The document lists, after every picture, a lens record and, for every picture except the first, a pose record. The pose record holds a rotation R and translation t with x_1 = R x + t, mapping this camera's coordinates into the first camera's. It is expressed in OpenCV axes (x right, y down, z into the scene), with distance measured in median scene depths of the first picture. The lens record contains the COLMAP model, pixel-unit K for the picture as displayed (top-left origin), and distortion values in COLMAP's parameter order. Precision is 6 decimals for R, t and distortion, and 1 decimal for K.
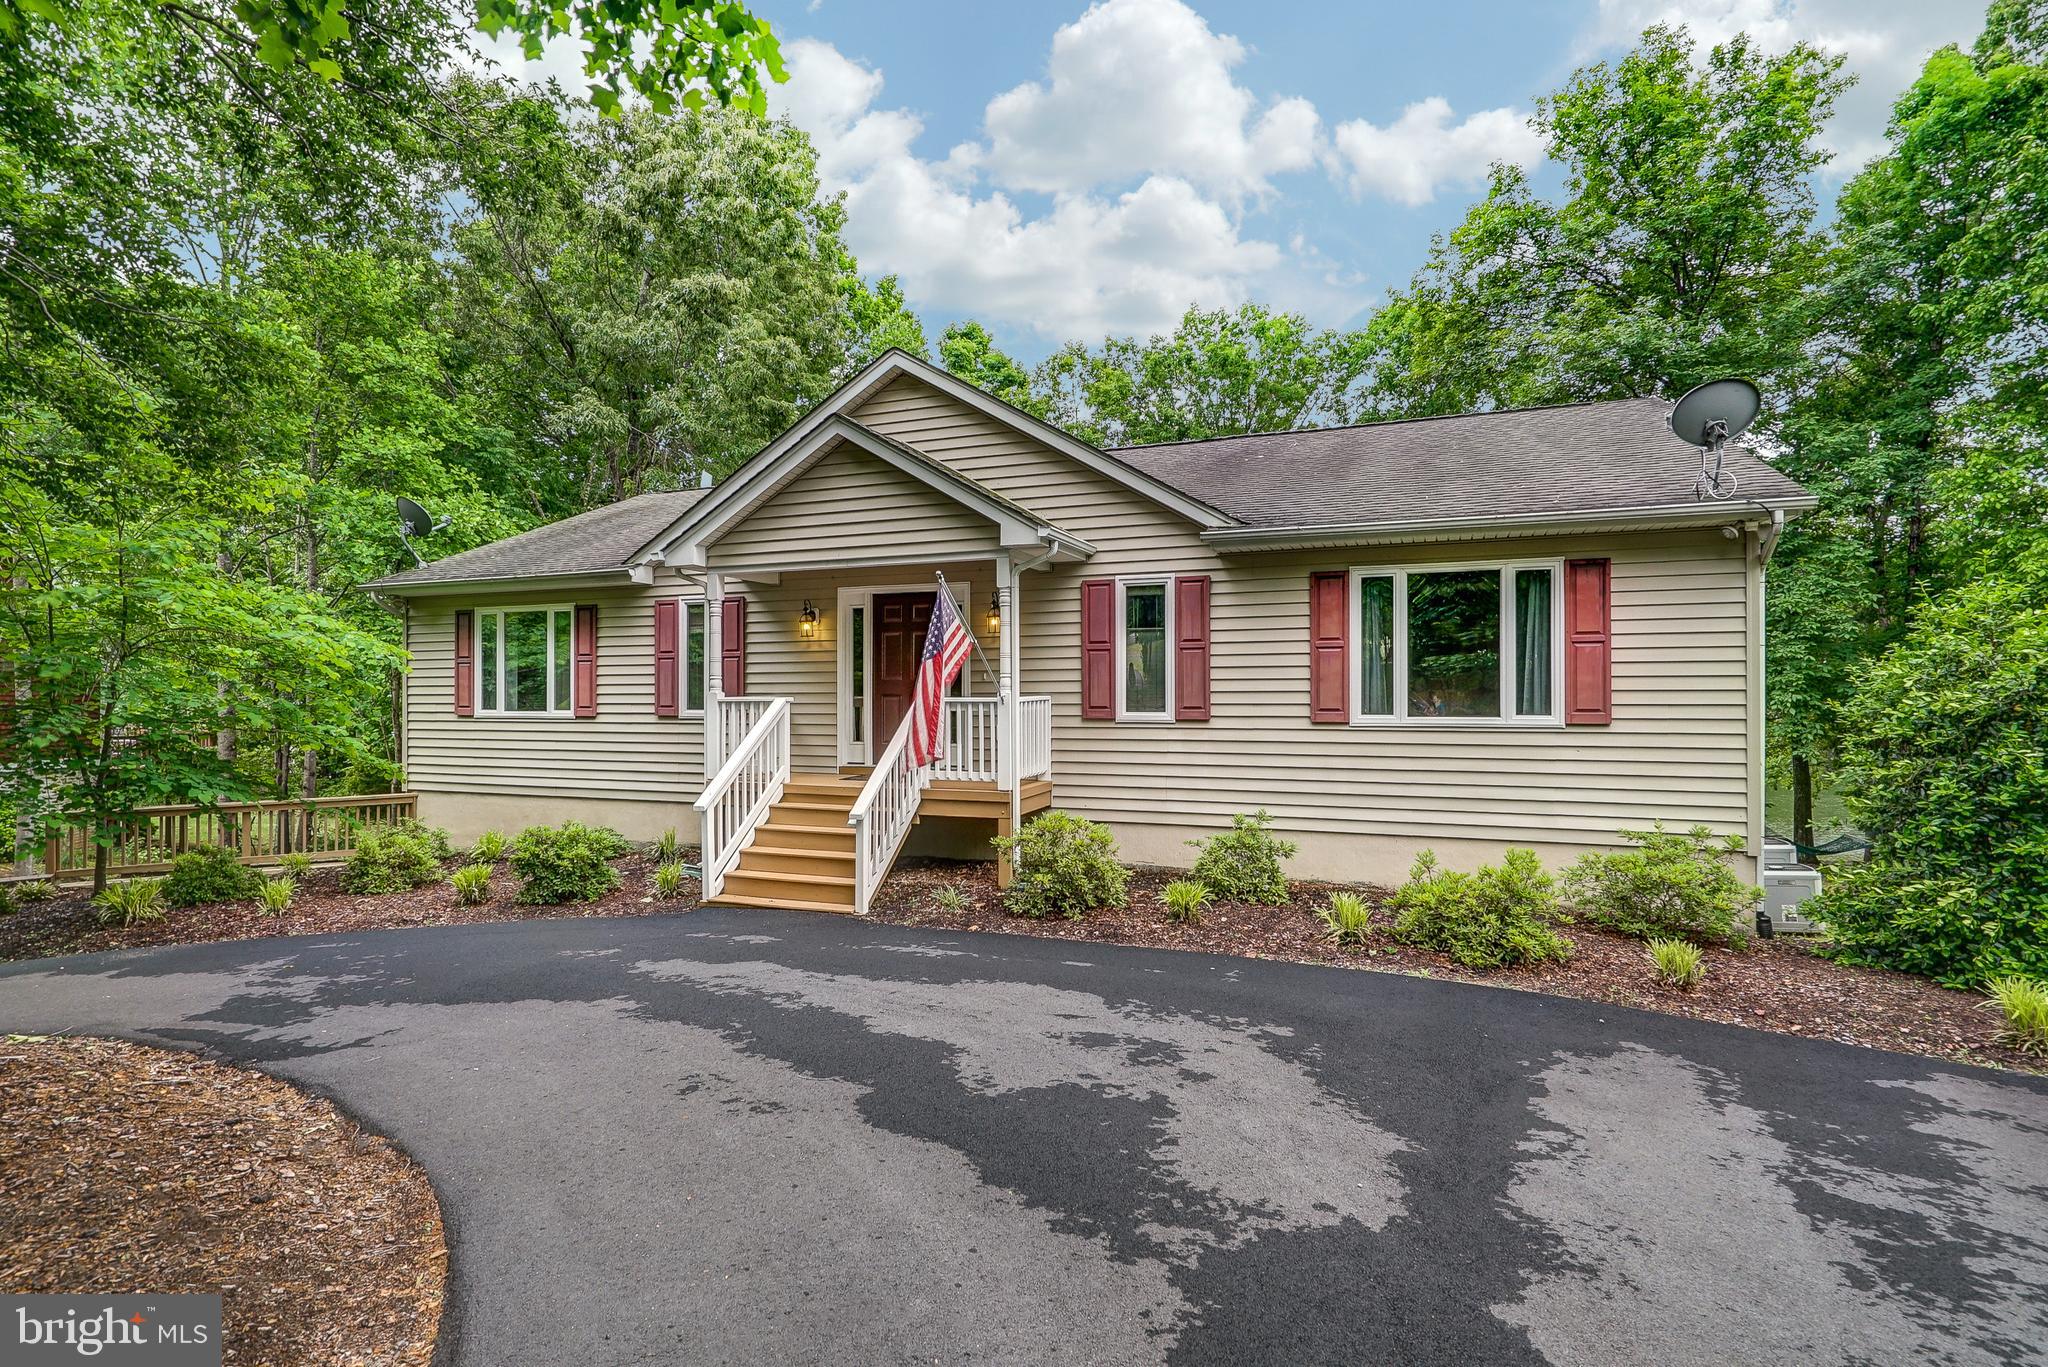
lens RADIAL K [[964.5, 0, 1029.0], [0, 964.5, 693.0], [0, 0, 1]] dist [-0.000262, 0.000301]
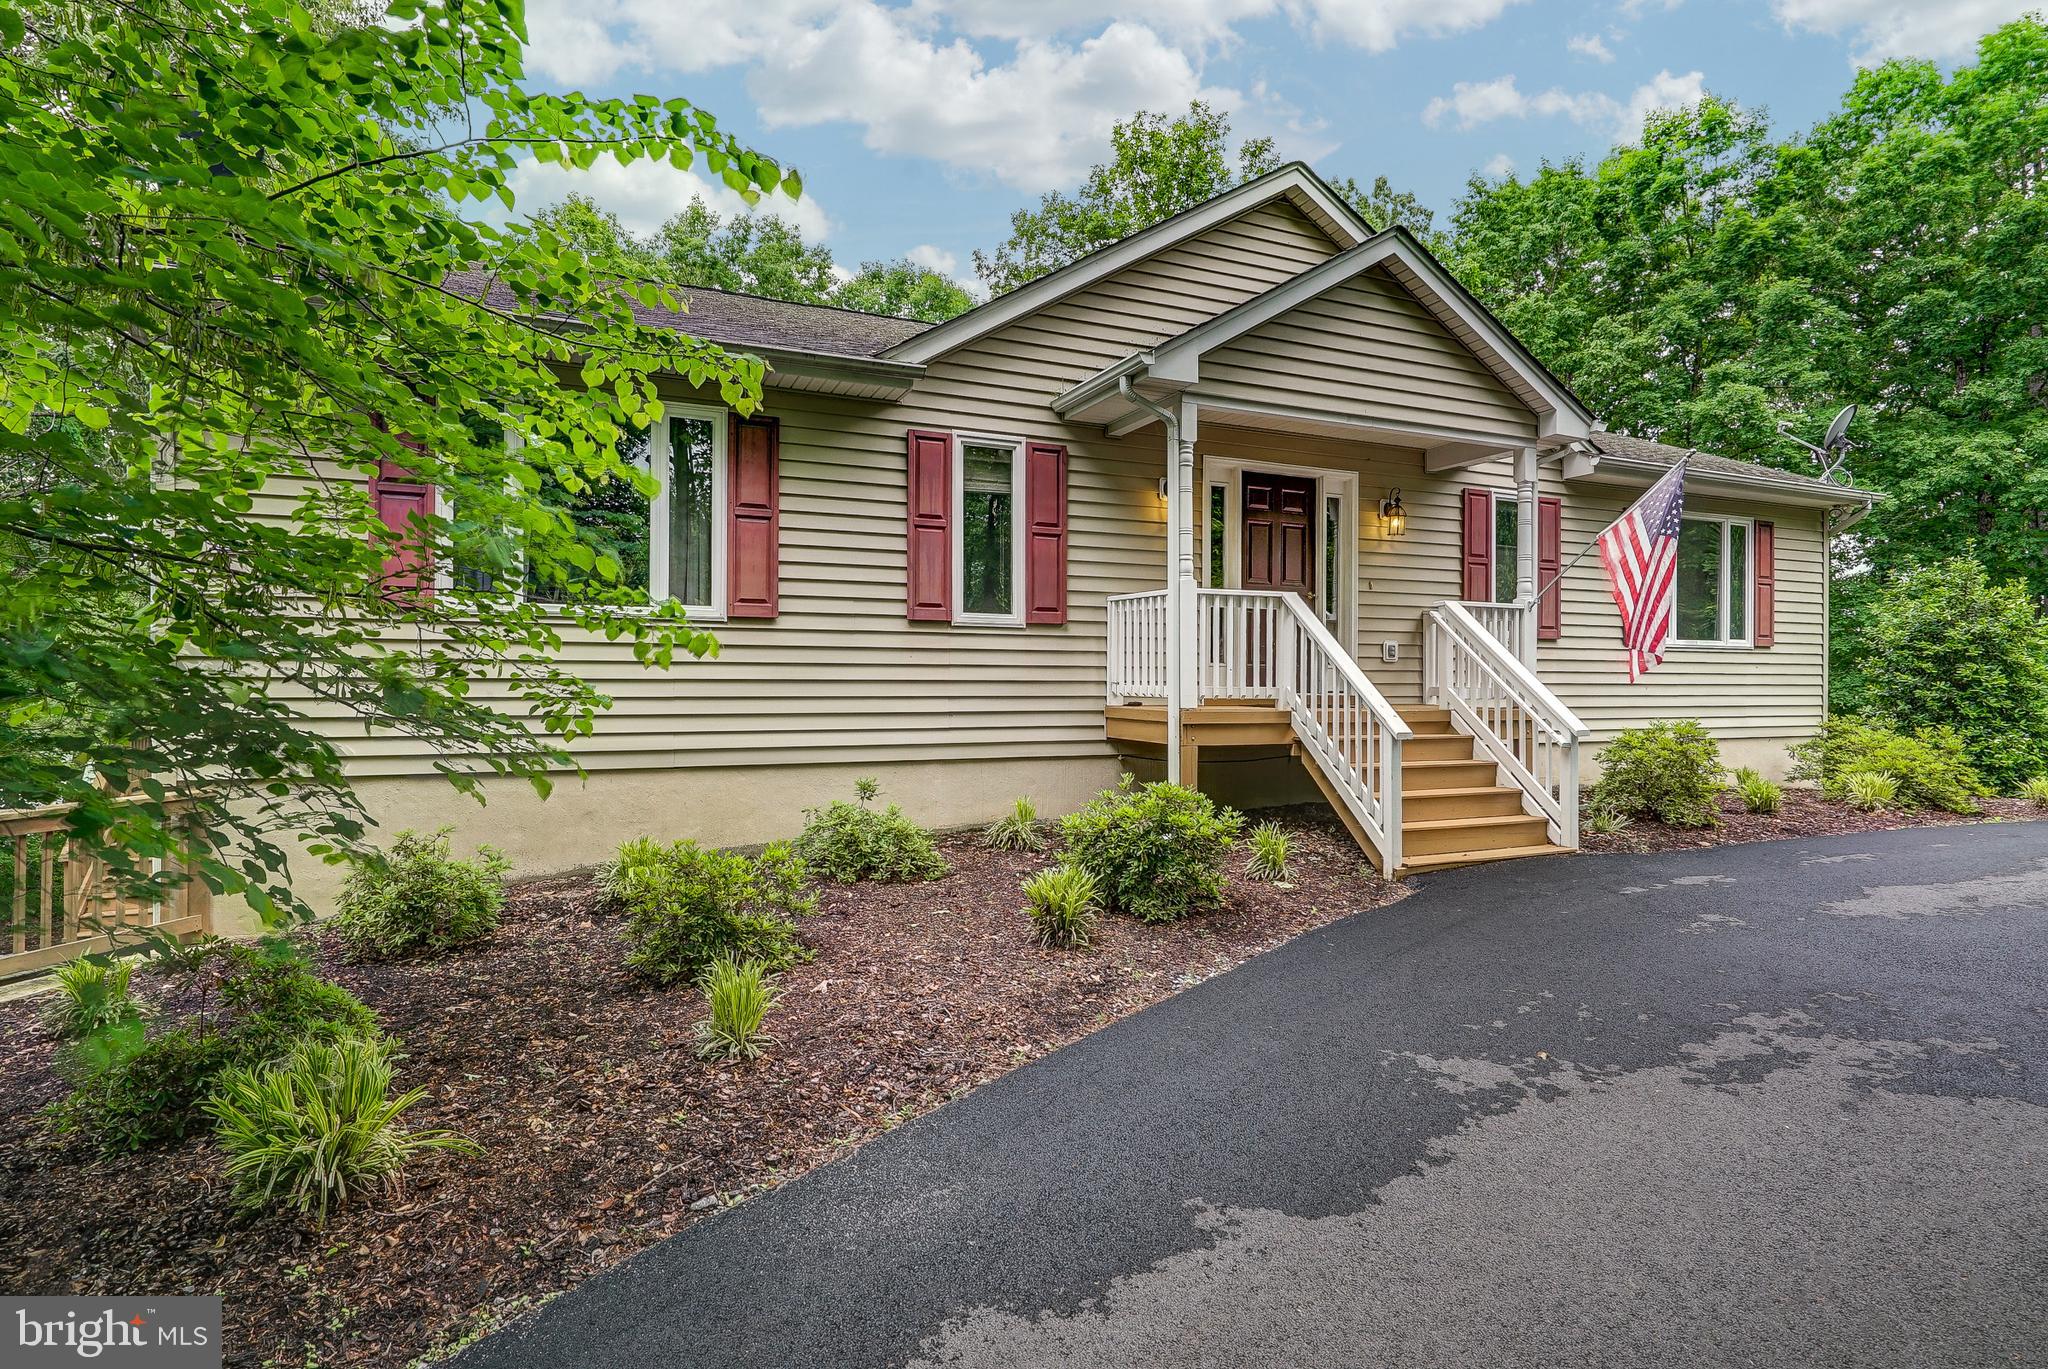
lens RADIAL K [[1018.5, 0, 1024.0], [0, 1018.5, 684.5], [0, 0, 1]] dist [0.008148, 0.000072]
pose [[0.712813, 0.003476, 0.701346, -1.037414], [-0.008451, 0.999958, 0.003634, 0.080790], [-0.701303, -0.008517, 0.712812, 0.654514]]
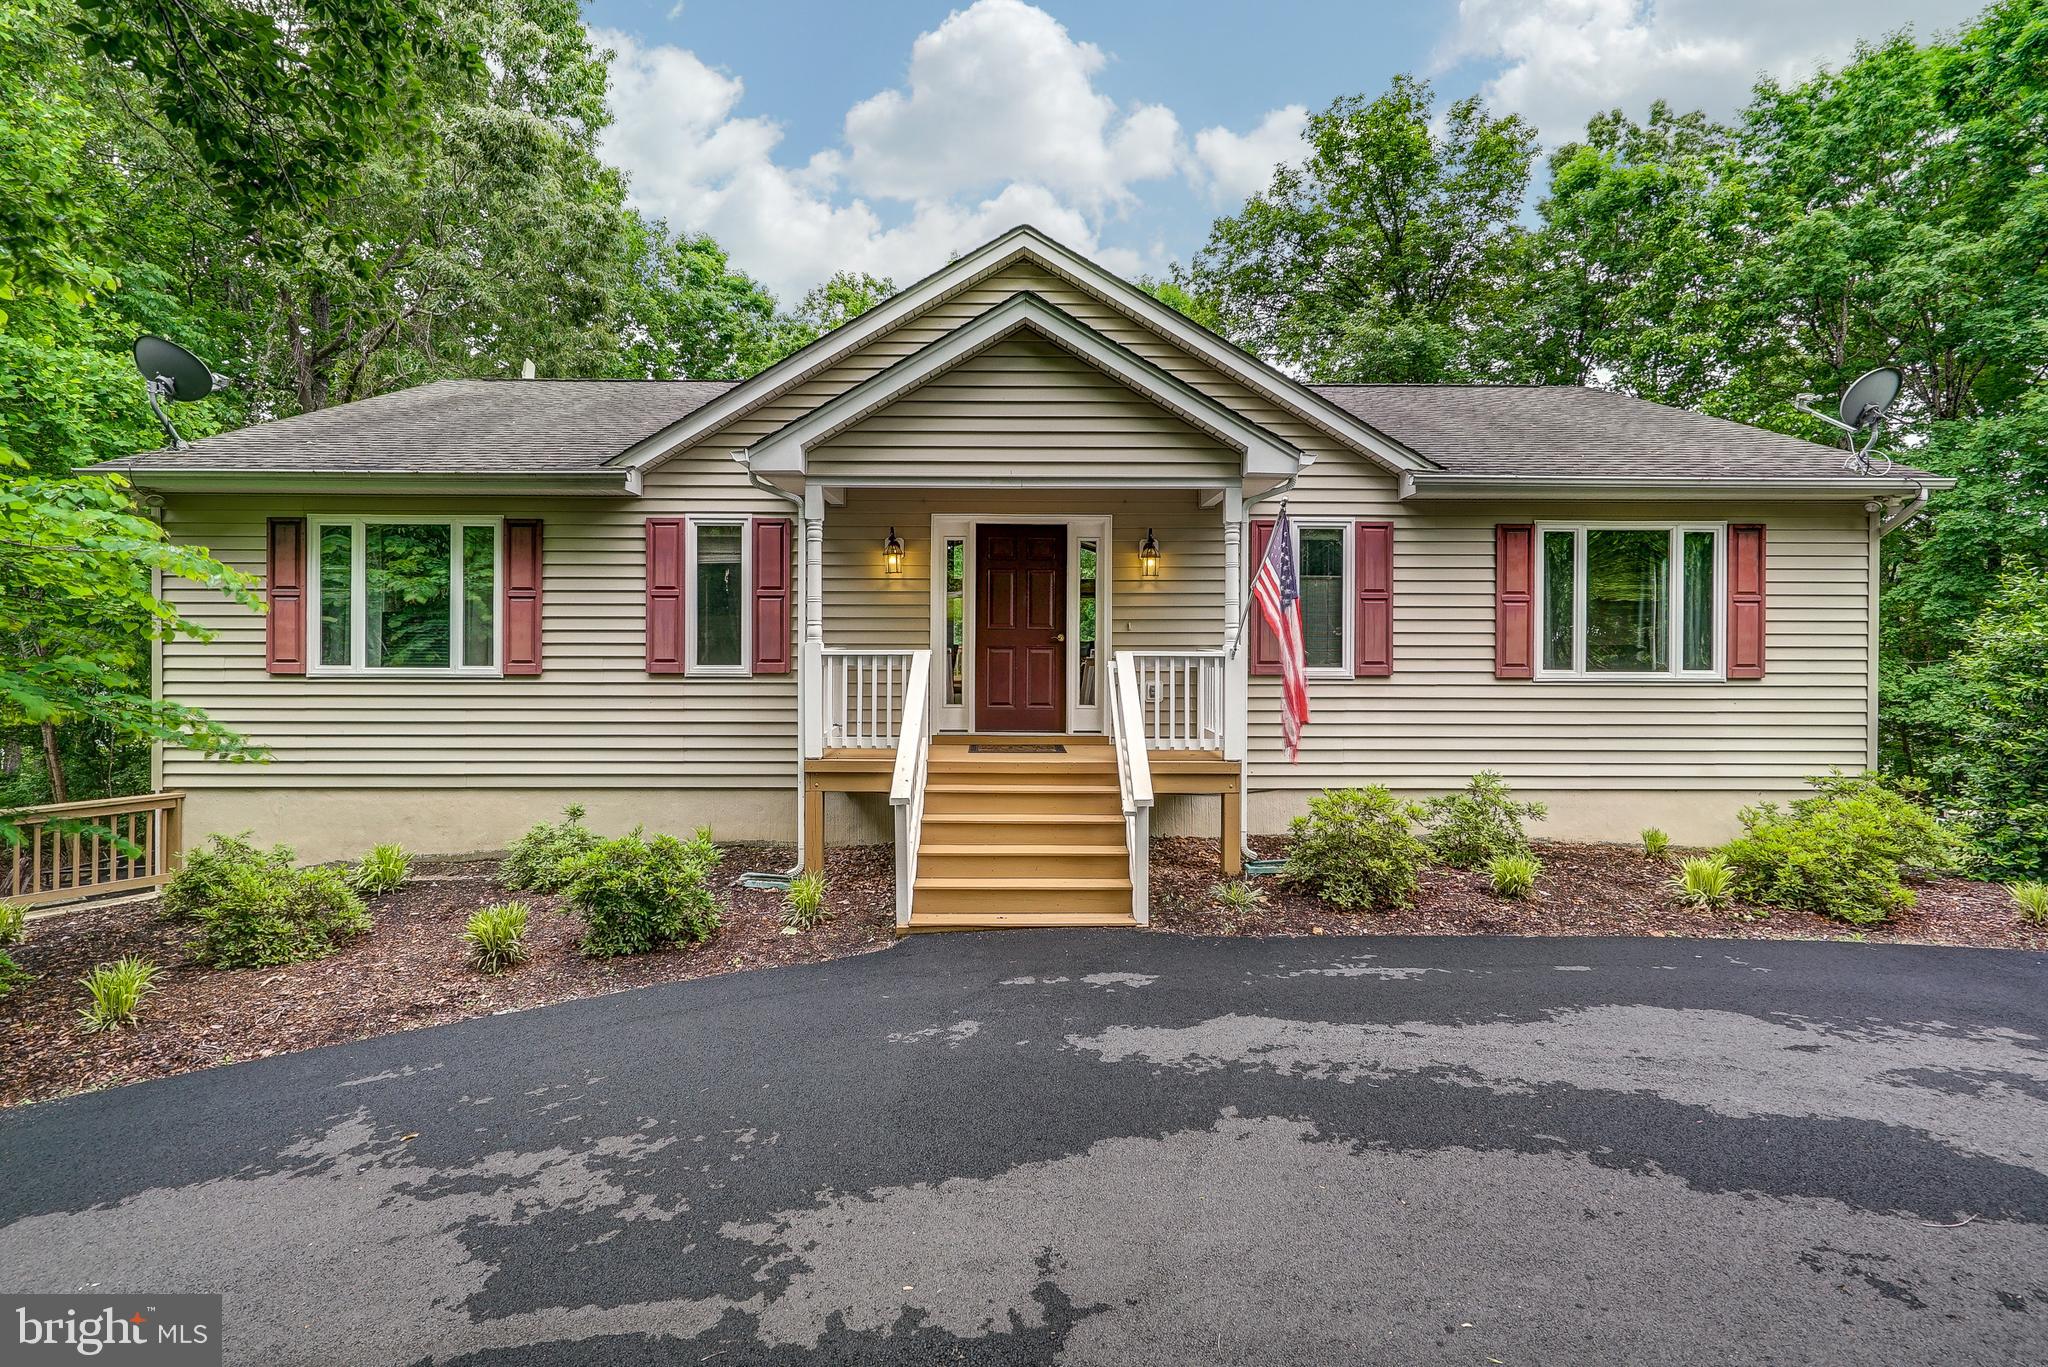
lens RADIAL K [[936.6, 0, 1016.8], [0, 936.6, 650.5], [0, 0, 1]] dist [0.005237, 0.000641]
pose [[0.931481, 0.003076, 0.363777, -0.509852], [-0.006221, 0.999953, 0.007473, -0.001353], [-0.363736, -0.009224, 0.931456, 0.296933]]
